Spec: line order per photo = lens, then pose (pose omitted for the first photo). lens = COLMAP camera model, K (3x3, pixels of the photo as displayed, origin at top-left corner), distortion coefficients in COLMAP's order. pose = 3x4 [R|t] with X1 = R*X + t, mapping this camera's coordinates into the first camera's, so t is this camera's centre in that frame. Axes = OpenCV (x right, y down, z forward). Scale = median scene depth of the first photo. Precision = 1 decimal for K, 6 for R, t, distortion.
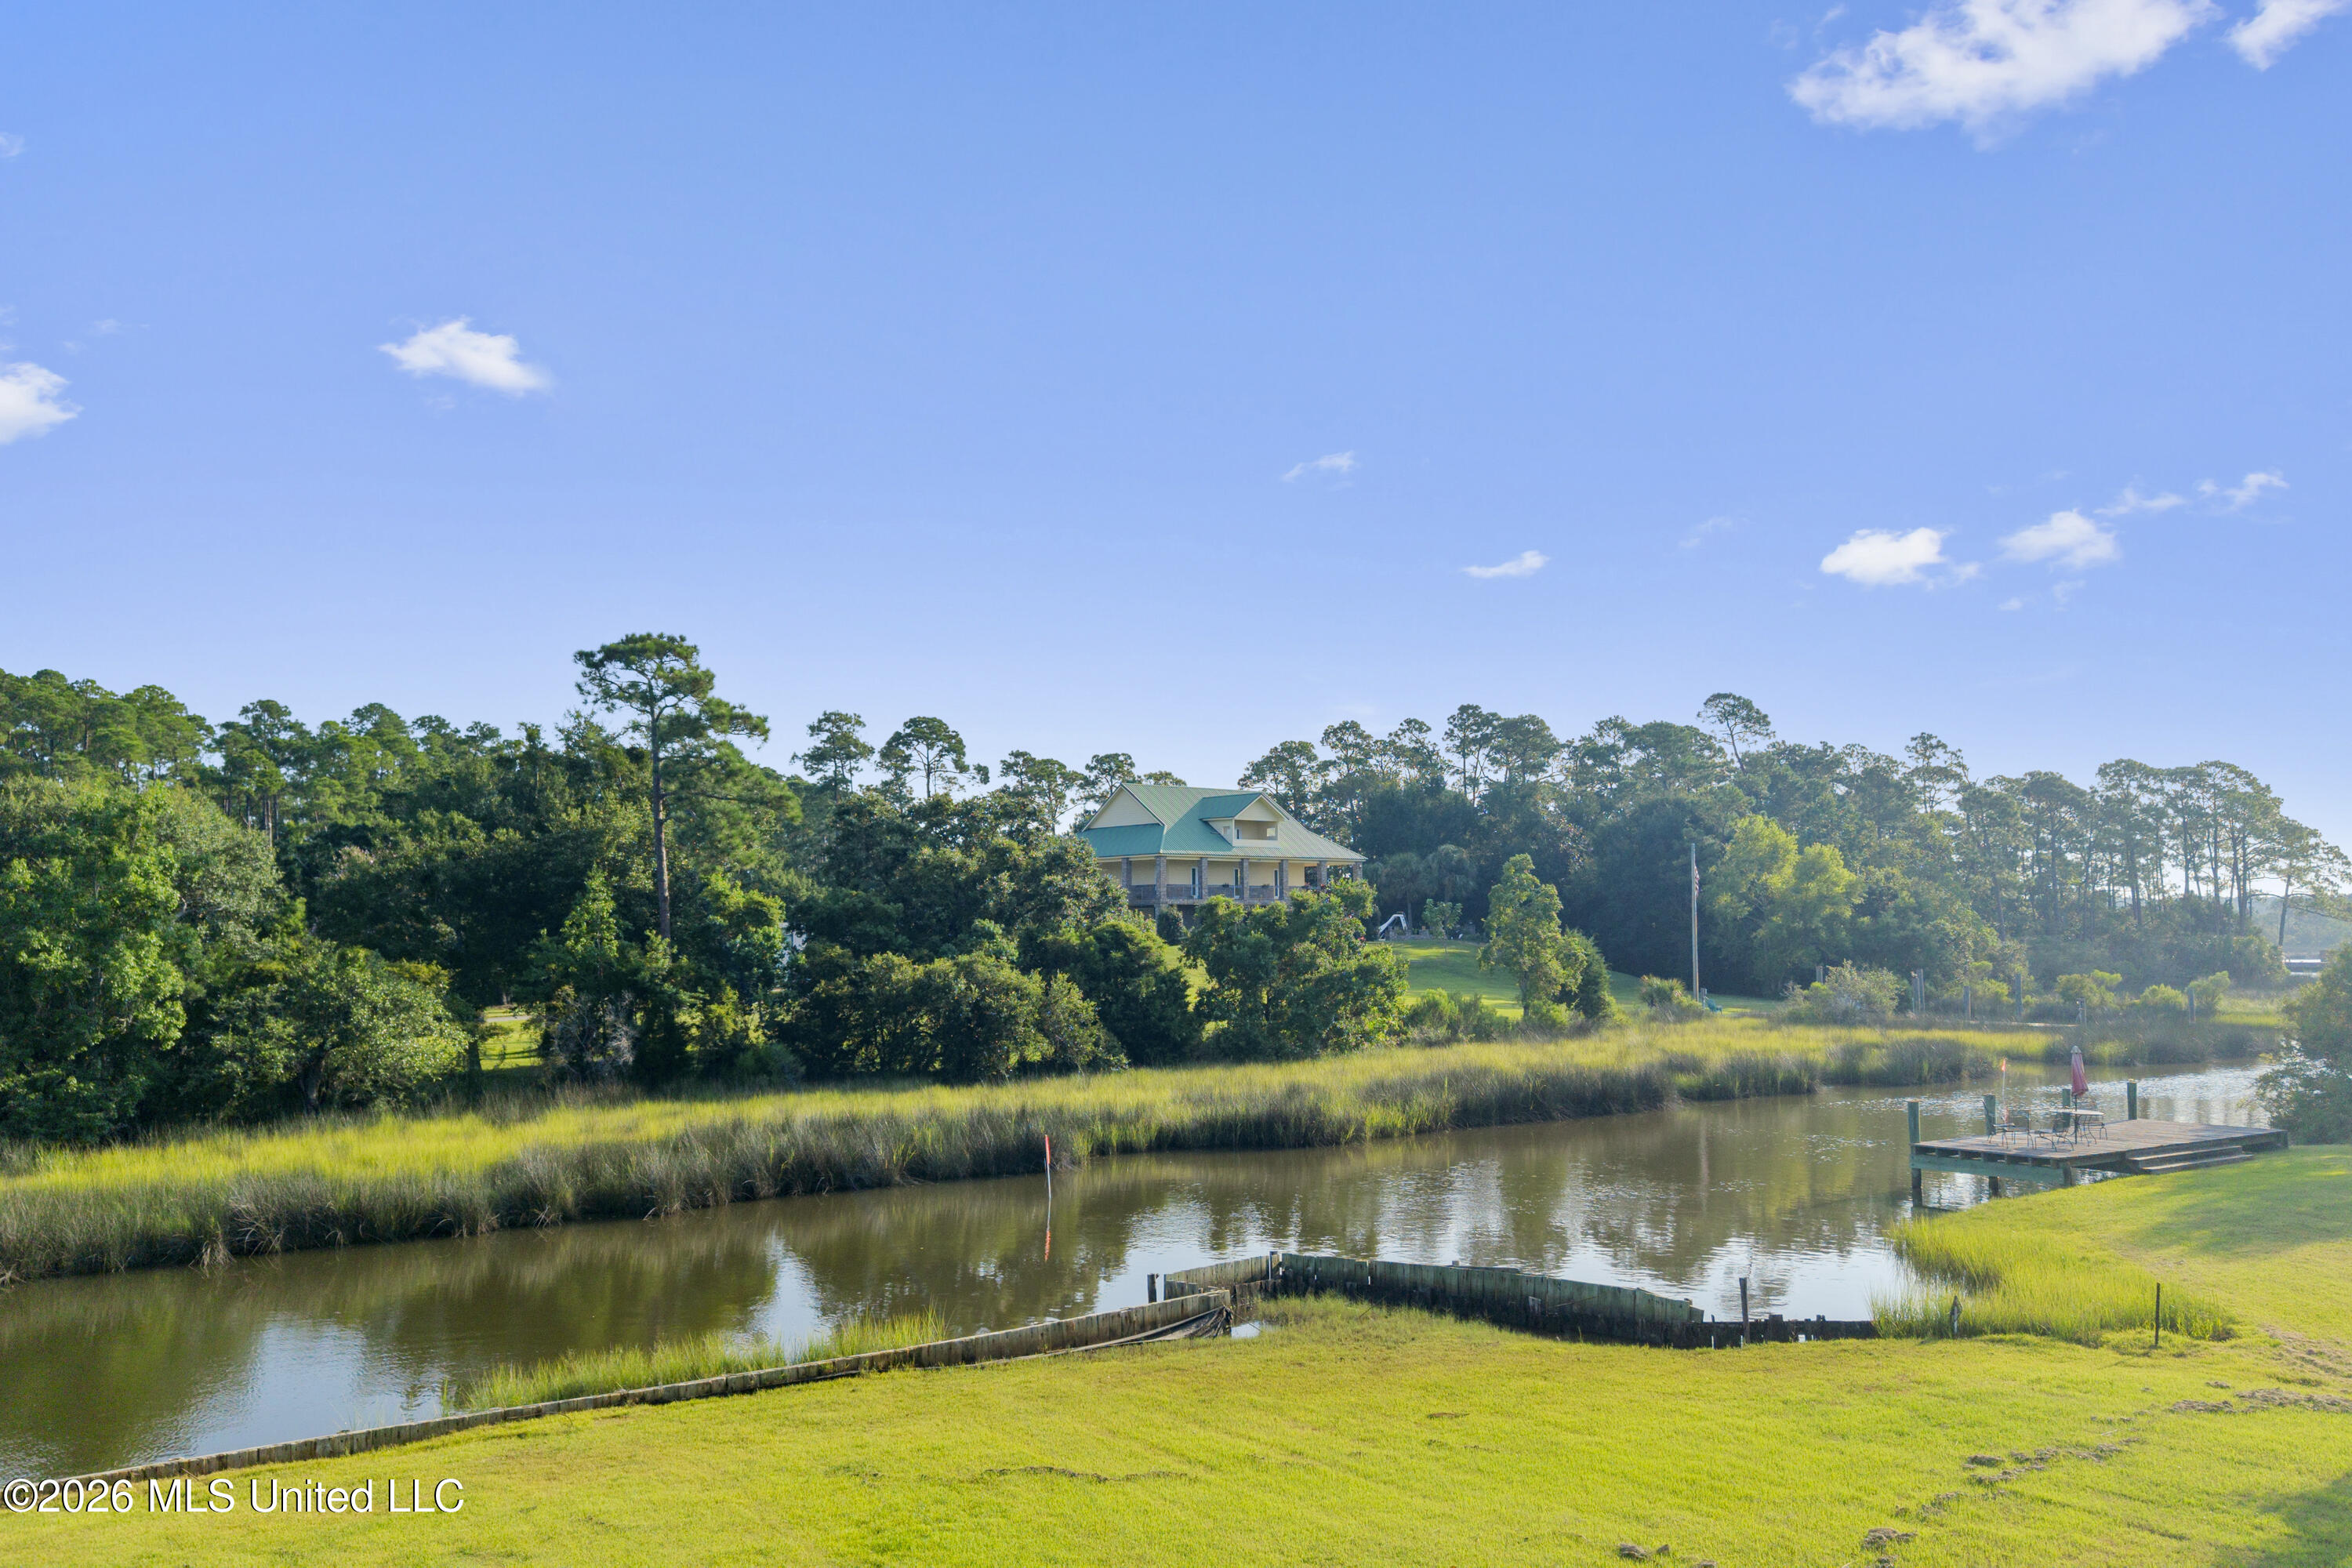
lens RADIAL K [[1832.5, 0, 1176.0], [0, 1832.5, 784.0], [0, 0, 1]] dist [0.034284, -0.043285]
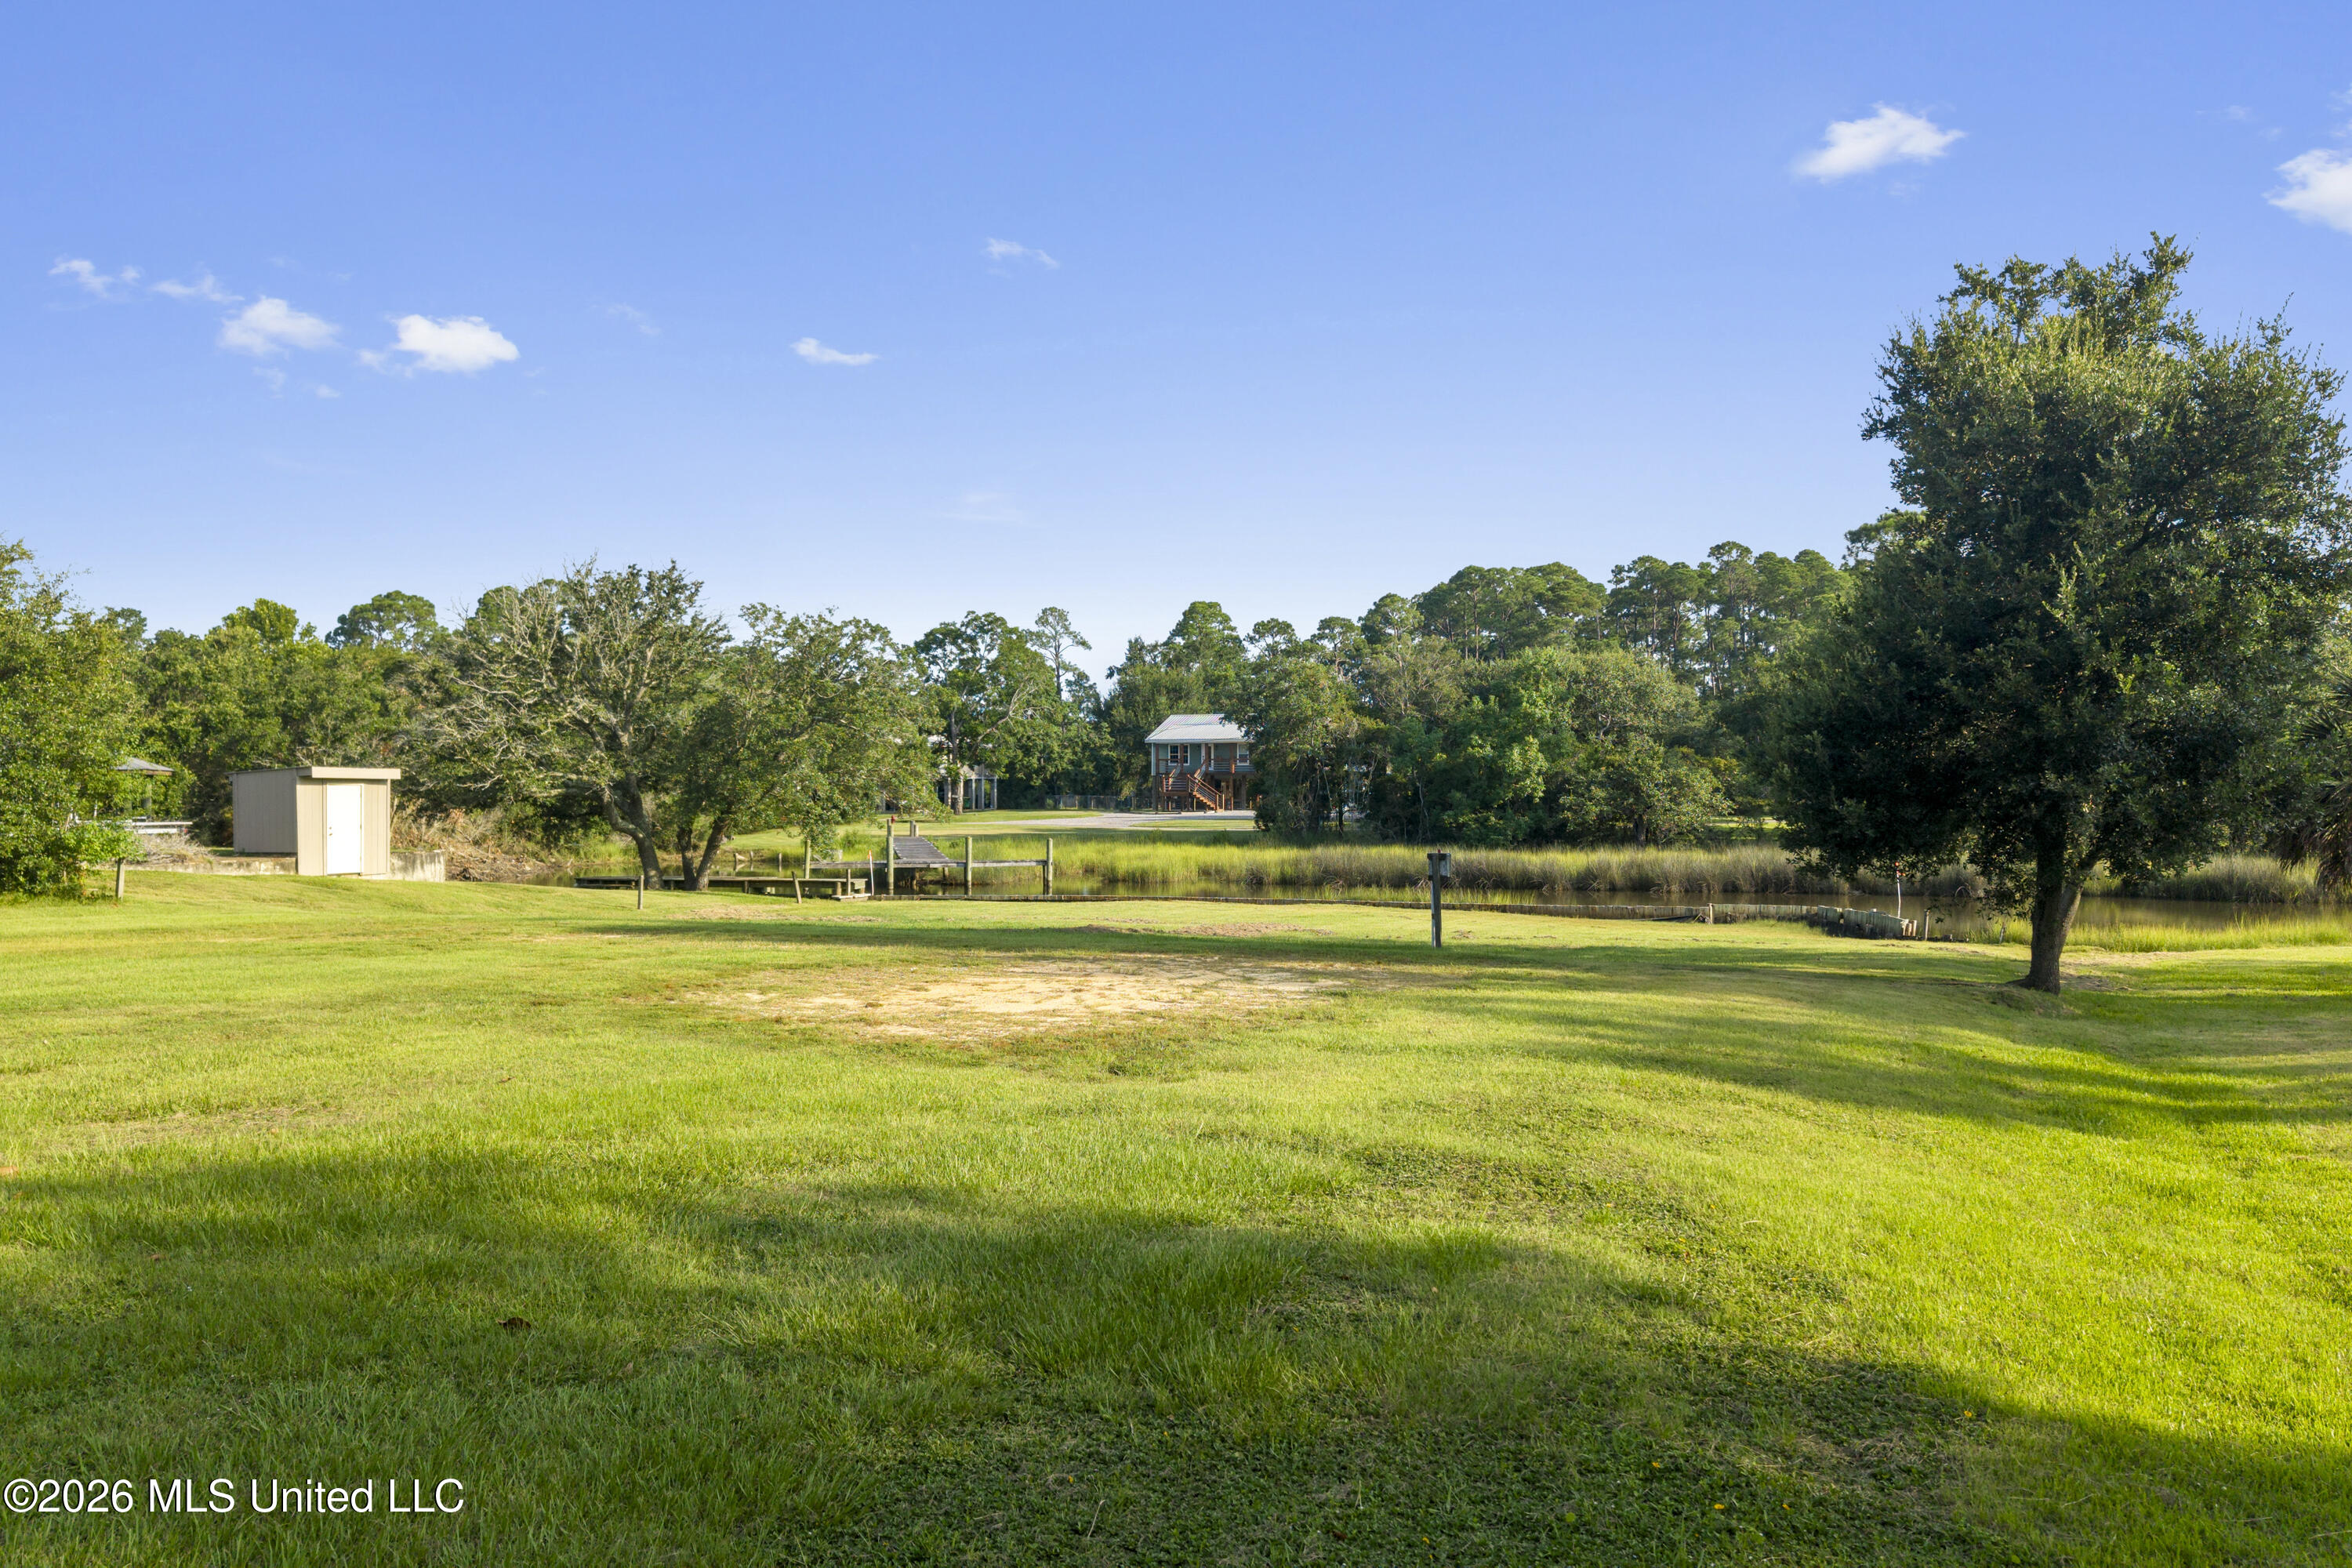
lens RADIAL K [[1799.6, 0, 1176.0], [0, 1799.6, 784.0], [0, 0, 1]] dist [0.171185, -0.454800]
pose [[0.561745, 0.009311, -0.827258, 0.505536], [0.063386, 0.996513, 0.054257, 0.008316], [0.824878, -0.082915, 0.559197, -0.179025]]
